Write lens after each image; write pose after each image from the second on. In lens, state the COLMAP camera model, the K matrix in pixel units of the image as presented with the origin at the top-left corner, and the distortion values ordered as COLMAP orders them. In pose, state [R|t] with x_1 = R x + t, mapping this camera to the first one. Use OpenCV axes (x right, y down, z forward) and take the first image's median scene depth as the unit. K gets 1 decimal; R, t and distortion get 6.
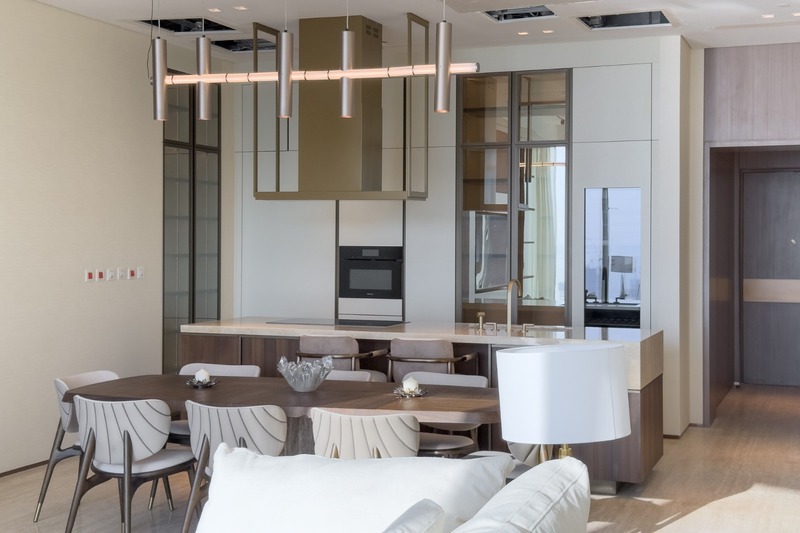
lens RADIAL K [[1129.7, 0, 399.7], [0, 1129.7, 237.7], [0, 0, 1]] dist [0.136728, -0.025224]
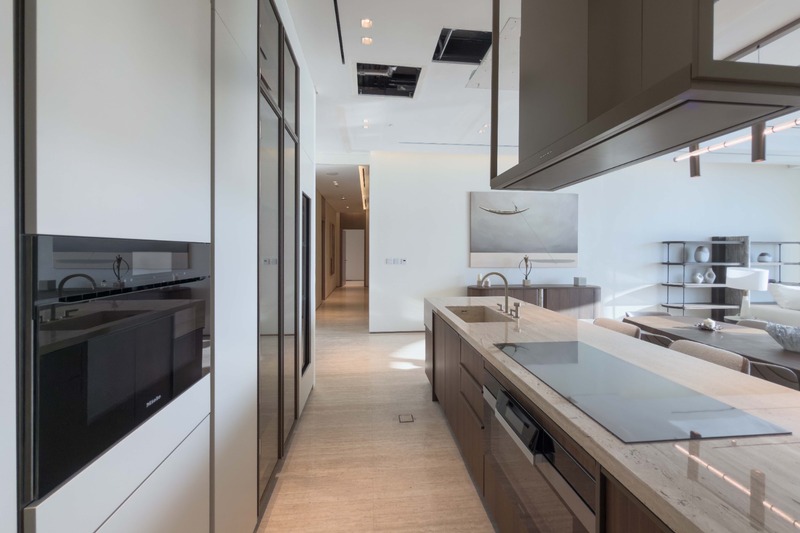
lens RADIAL K [[316.1, 0, 399.9], [0, 316.1, 252.6], [0, 0, 1]] dist [-0.052887, -0.000058]
pose [[-0.446895, -0.011078, 0.894518, -0.127715], [-0.006646, 0.999937, 0.009063, 0.009795], [-0.894562, -0.001895, -0.446941, 1.011524]]
